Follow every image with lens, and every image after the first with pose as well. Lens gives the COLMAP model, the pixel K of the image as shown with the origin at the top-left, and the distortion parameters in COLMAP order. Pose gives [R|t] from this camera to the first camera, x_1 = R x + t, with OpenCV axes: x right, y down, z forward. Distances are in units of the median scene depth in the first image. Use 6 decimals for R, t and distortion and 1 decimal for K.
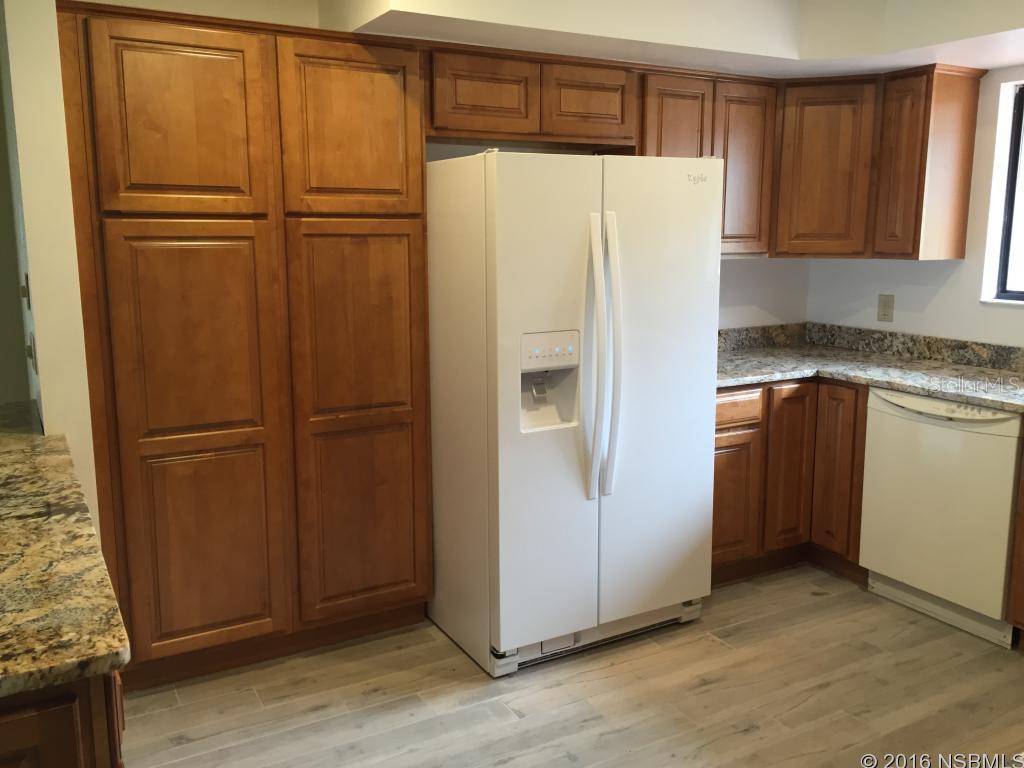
lens RADIAL K [[868.1, 0, 506.7], [0, 868.1, 374.4], [0, 0, 1]] dist [0.010812, -0.012654]
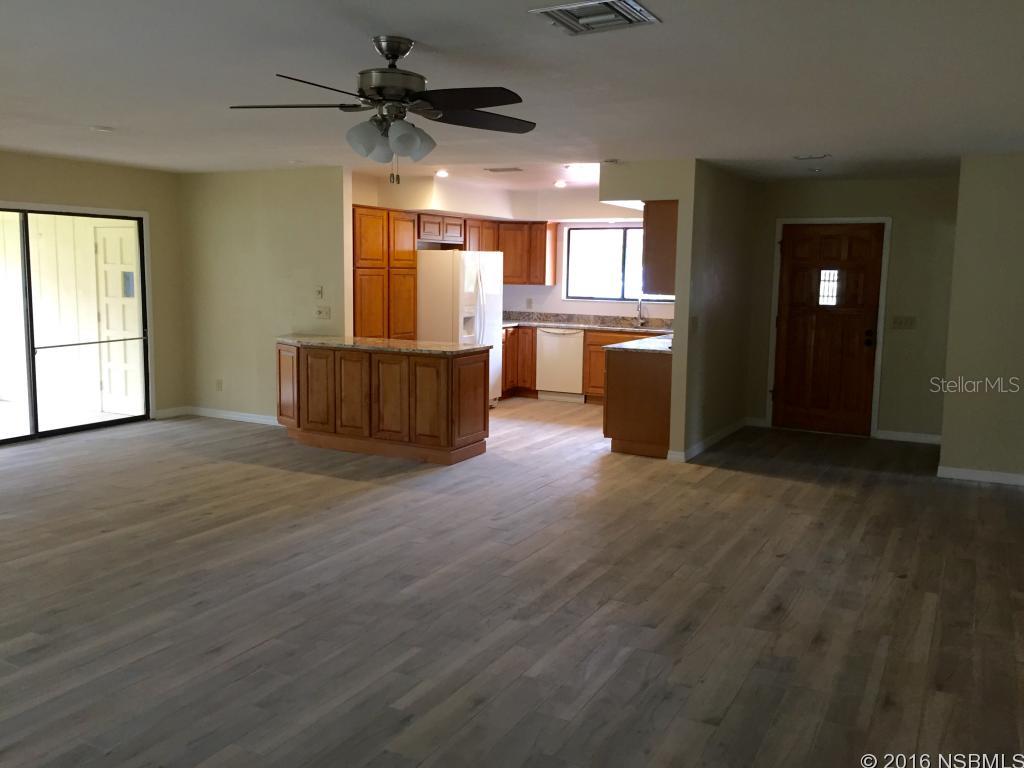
lens RADIAL K [[868.1, 0, 513.3], [0, 868.1, 384.4], [0, 0, 1]] dist [0.010812, -0.012654]
pose [[0.841546, -0.052273, 0.537650, -1.208863], [0.066569, 0.997756, -0.007190, 0.215461], [-0.536068, 0.041841, 0.843137, -1.397697]]
